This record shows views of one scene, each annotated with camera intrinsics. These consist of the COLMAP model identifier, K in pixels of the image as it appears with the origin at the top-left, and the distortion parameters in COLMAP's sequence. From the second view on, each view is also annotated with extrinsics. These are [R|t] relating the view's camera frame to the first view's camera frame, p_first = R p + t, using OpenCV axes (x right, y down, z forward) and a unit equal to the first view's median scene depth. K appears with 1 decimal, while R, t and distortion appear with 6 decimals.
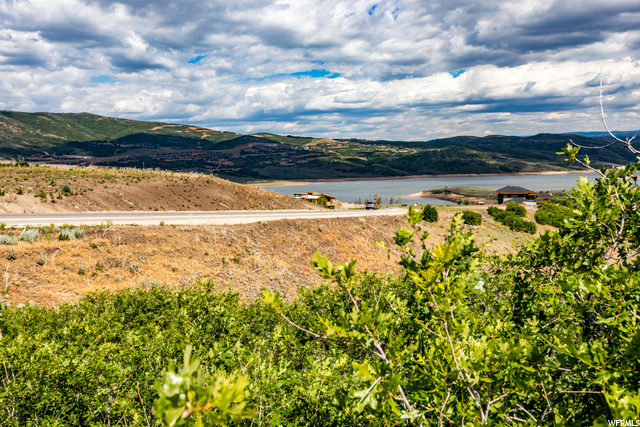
lens RADIAL K [[620.1, 0, 316.9], [0, 620.1, 206.1], [0, 0, 1]] dist [-0.010428, 0.024383]
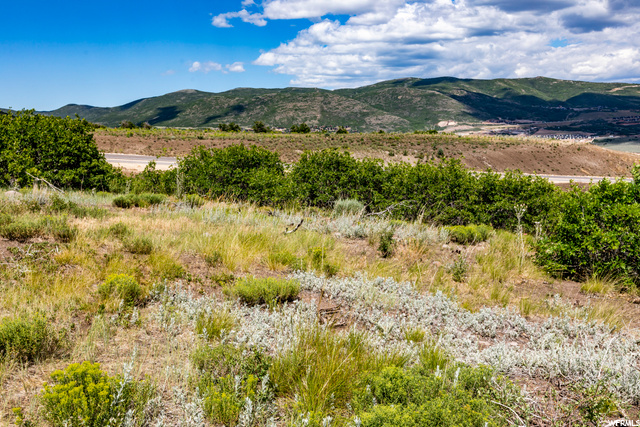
lens RADIAL K [[620.1, 0, 316.9], [0, 620.1, 206.1], [0, 0, 1]] dist [-0.010428, 0.024383]
pose [[0.766086, 0.078710, -0.637900, 0.228472], [-0.042299, 0.996496, 0.072158, 0.001484], [0.641344, -0.028297, 0.766731, -0.157951]]
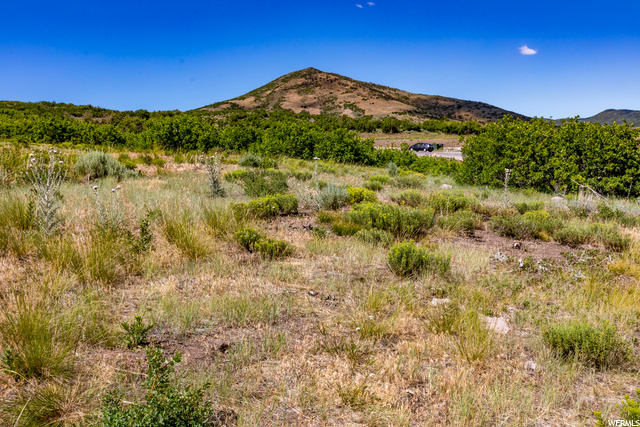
lens RADIAL K [[620.1, 0, 316.9], [0, 620.1, 206.1], [0, 0, 1]] dist [-0.010428, 0.024383]
pose [[0.061086, 0.092802, -0.993809, 0.227189], [-0.027963, 0.995437, 0.091235, 0.001550], [0.997741, 0.022216, 0.063403, -0.161017]]
